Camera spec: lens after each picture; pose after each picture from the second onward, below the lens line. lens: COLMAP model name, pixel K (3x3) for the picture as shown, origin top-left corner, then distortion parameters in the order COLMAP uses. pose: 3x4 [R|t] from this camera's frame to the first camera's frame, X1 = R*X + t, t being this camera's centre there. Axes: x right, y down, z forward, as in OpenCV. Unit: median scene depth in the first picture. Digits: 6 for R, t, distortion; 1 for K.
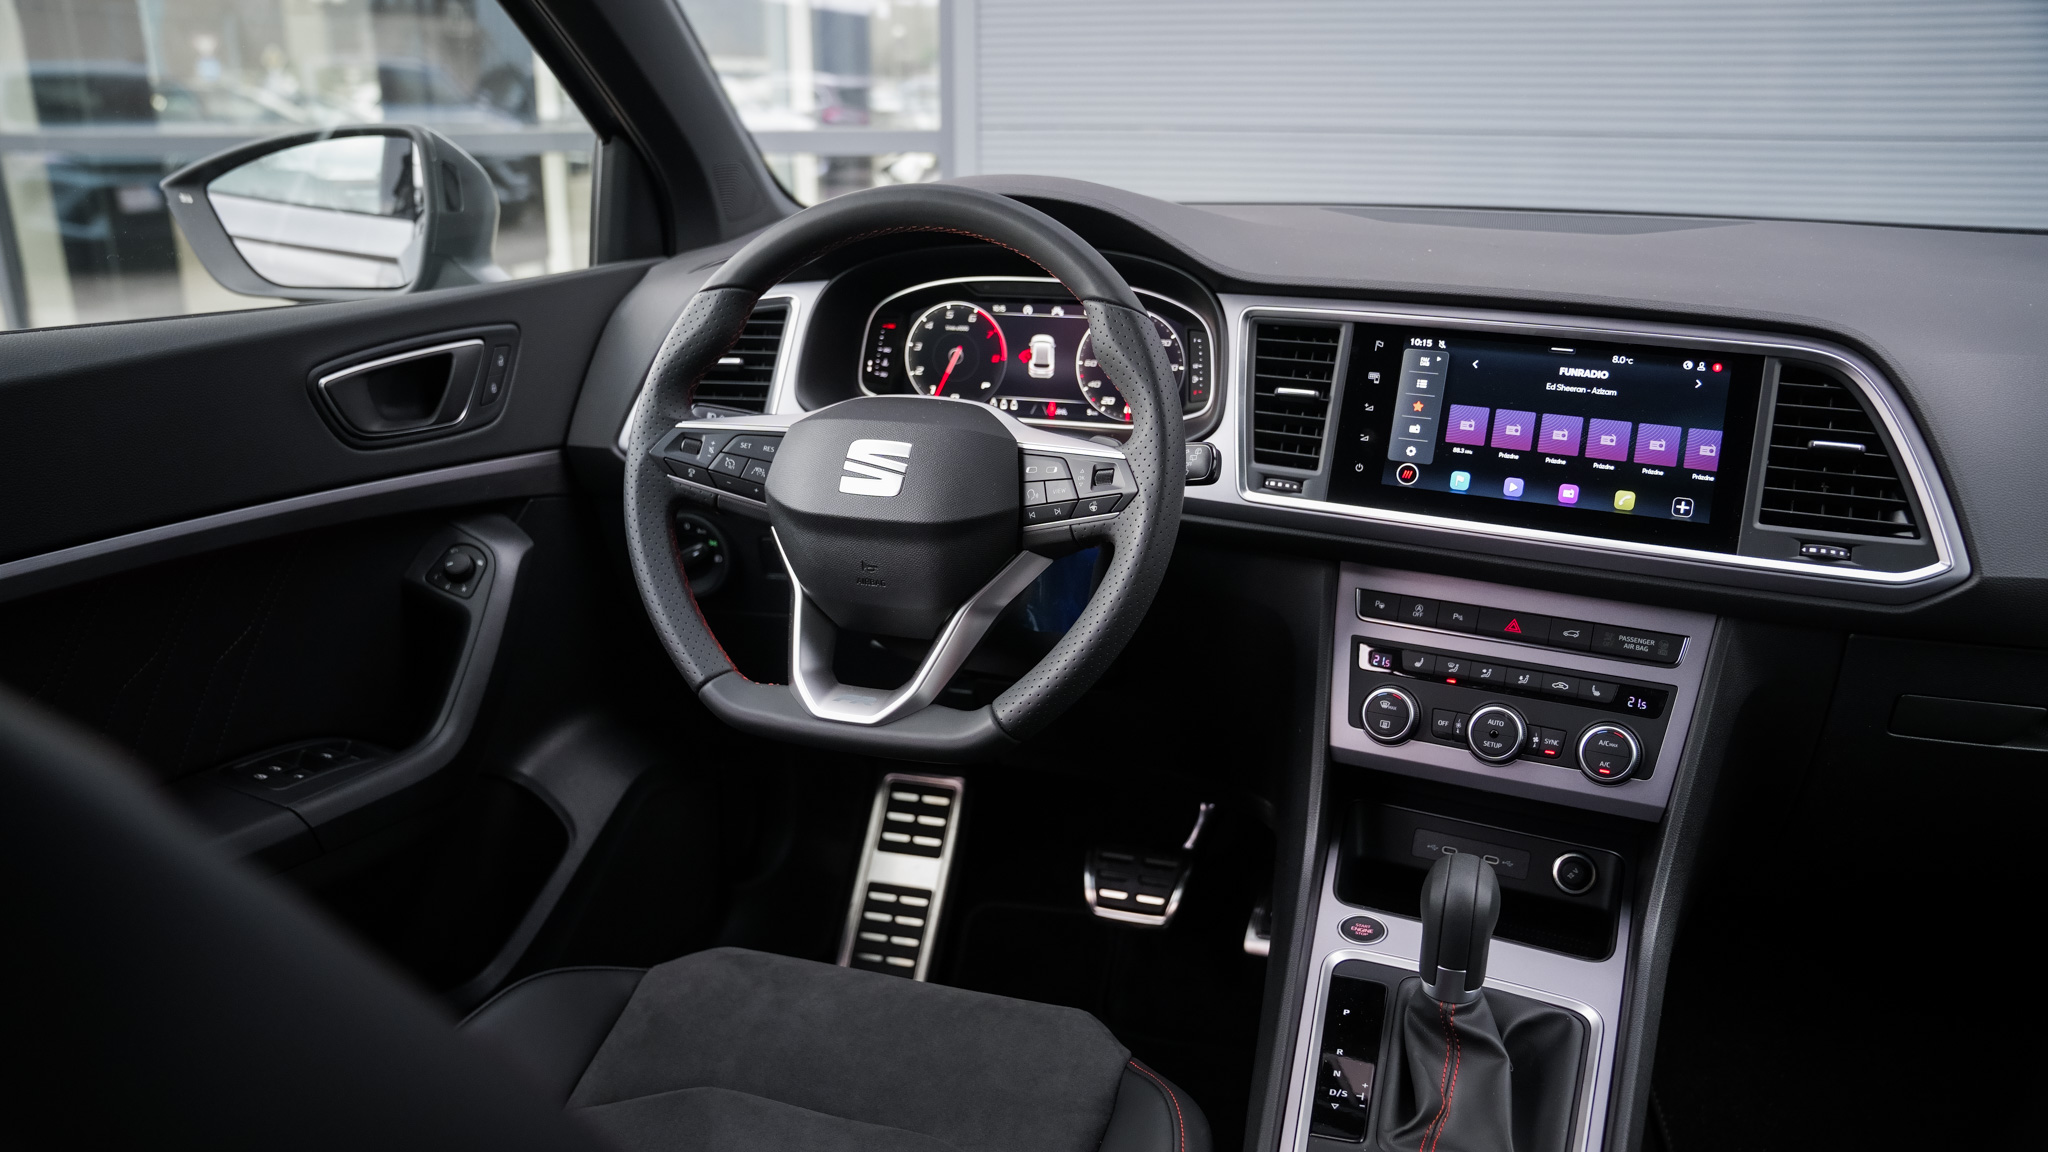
lens RADIAL K [[1504.3, 0, 1022.3], [0, 1504.3, 551.0], [0, 0, 1]] dist [-0.081570, 0.001708]
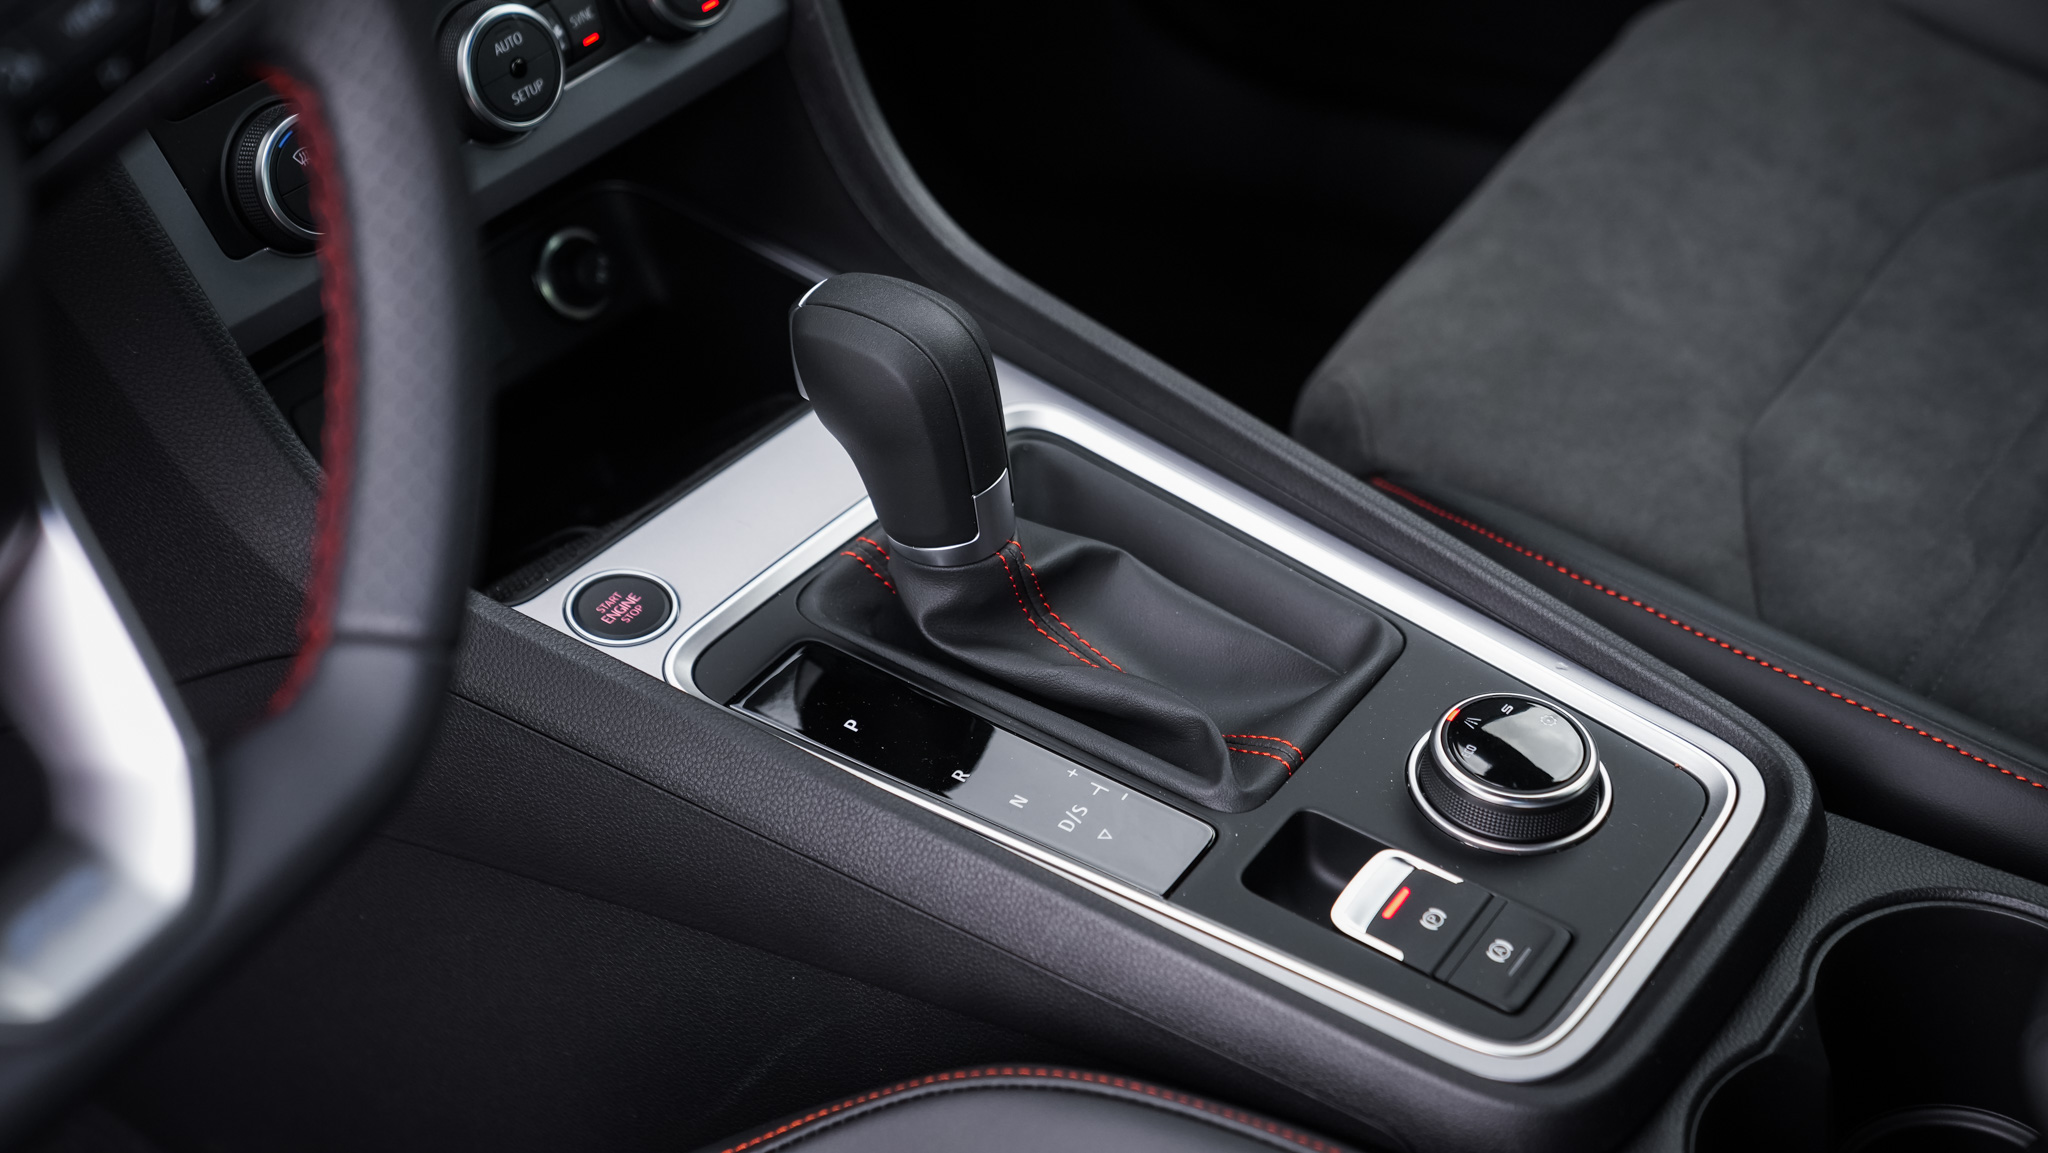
lens RADIAL K [[3862.7, 0, 1024.0], [0, 3862.7, 576.5], [0, 0, 1]] dist [0.300886, 0.264633]
pose [[0.246947, -0.592285, 0.766952, -0.487742], [0.343908, 0.793512, 0.502062, -0.225312], [-0.905949, 0.139778, 0.399647, 0.363555]]
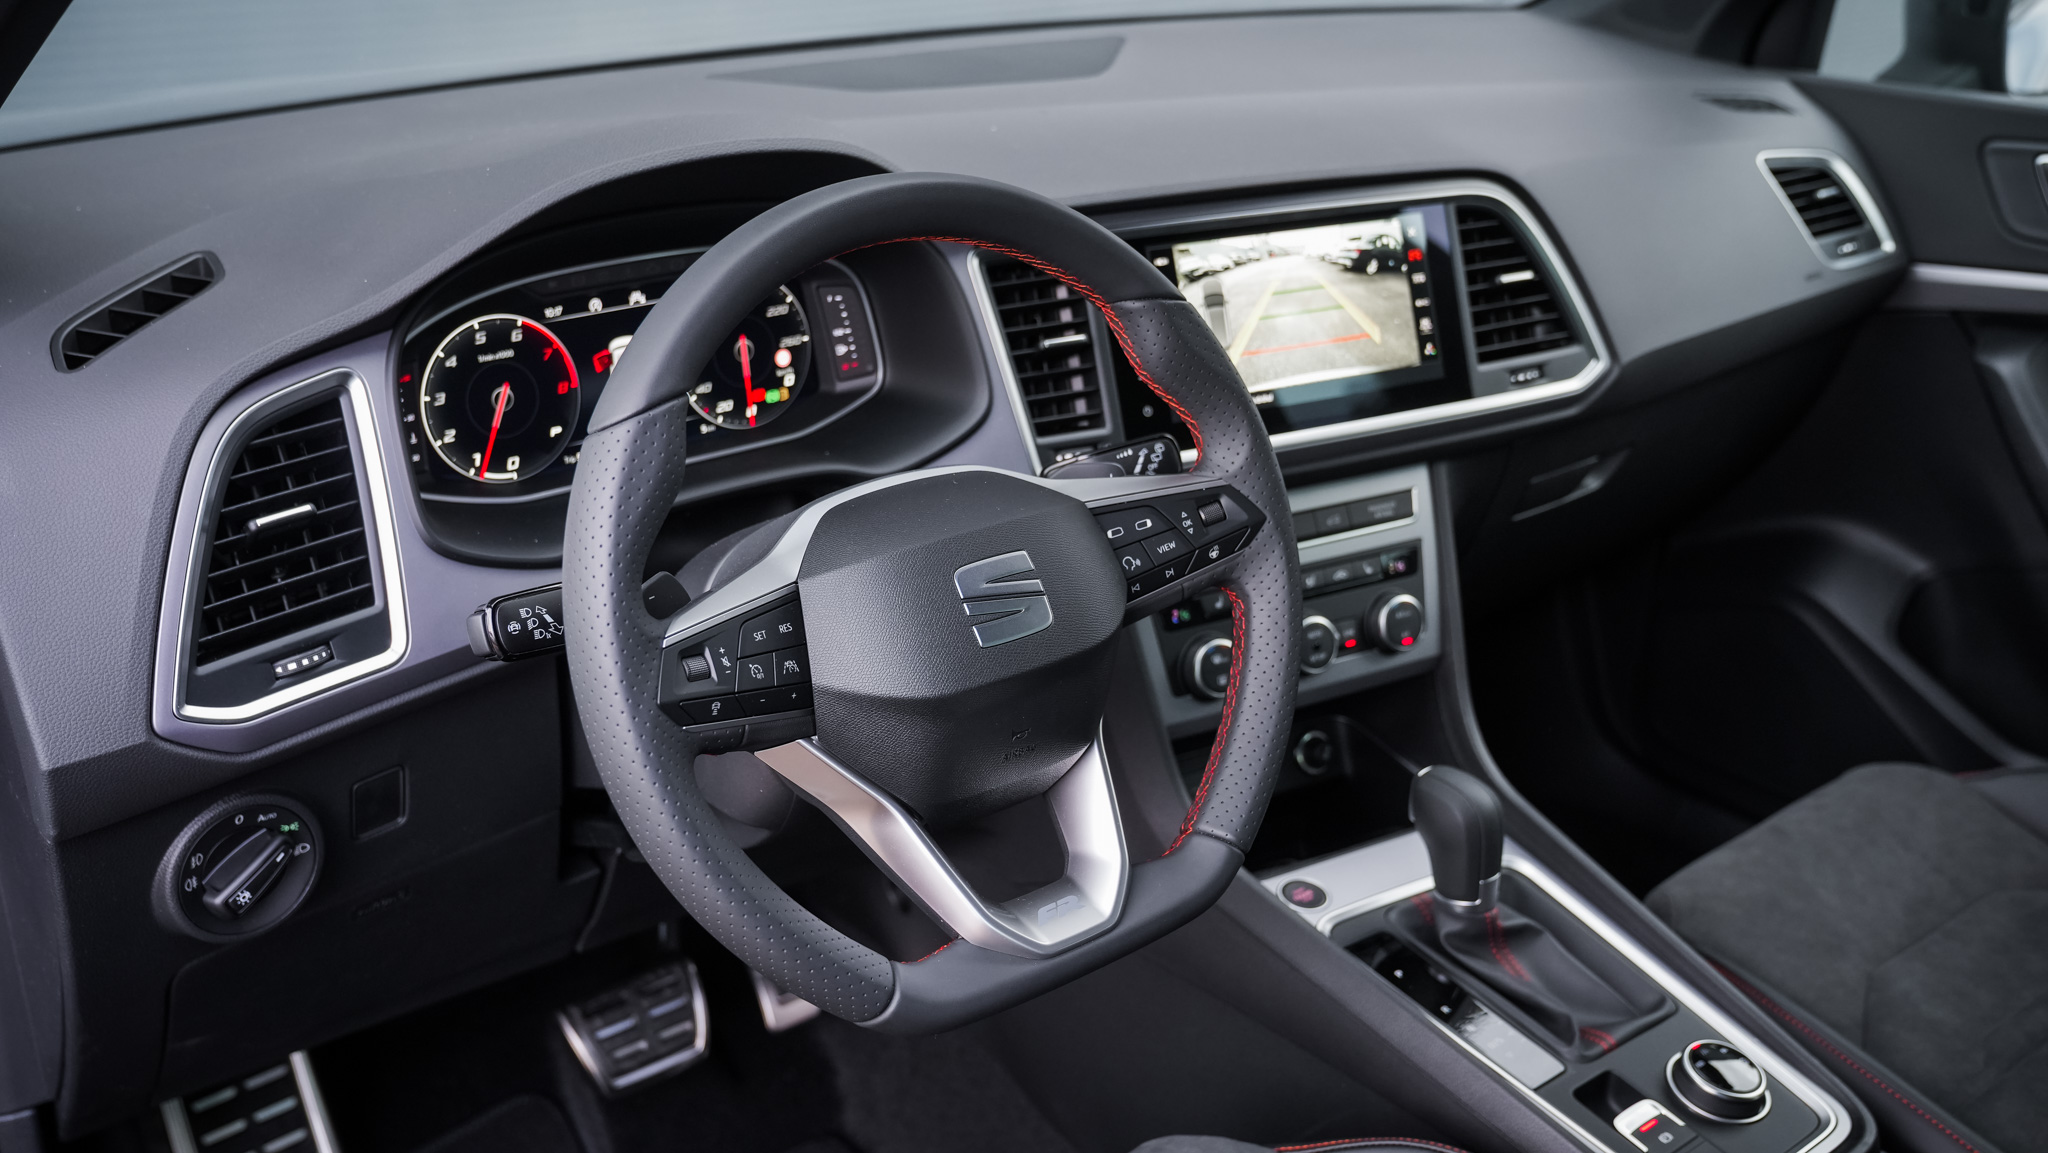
lens RADIAL K [[1926.1, 0, 1024.0], [0, 1926.1, 576.5], [0, 0, 1]] dist [-0.049891, 0.185922]
pose [[0.551881, -0.324721, 0.768104, -0.585194], [0.223654, 0.944963, 0.238795, -0.208008], [-0.803372, 0.040003, 0.594132, 0.346650]]
